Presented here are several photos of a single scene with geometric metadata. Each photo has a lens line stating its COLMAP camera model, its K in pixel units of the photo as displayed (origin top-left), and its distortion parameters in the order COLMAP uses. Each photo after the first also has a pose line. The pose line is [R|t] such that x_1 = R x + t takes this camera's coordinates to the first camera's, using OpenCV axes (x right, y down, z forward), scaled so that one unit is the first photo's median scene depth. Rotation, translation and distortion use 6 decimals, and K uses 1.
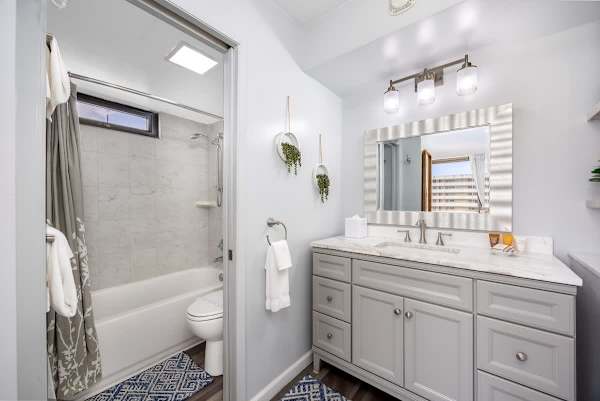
lens RADIAL K [[233.6, 0, 301.7], [0, 233.6, 199.5], [0, 0, 1]] dist [0.000320, 0.000113]
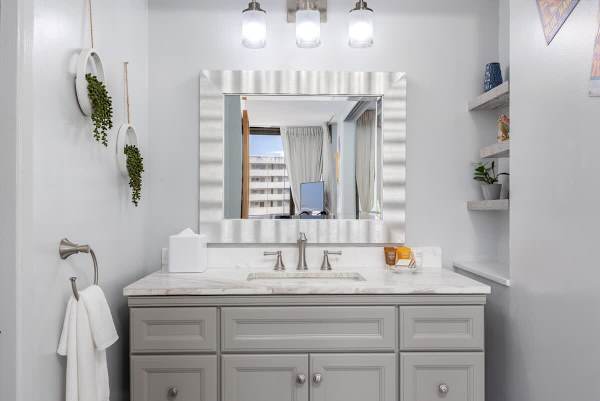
lens RADIAL K [[565.8, 0, 241.9], [0, 565.8, 201.2], [0, 0, 1]] dist [0.007335, 0.002571]
pose [[0.757920, 0.003802, 0.652337, -0.611861], [-0.005221, 0.999986, 0.000238, 0.004917], [-0.652327, -0.003586, 0.757929, -0.038485]]
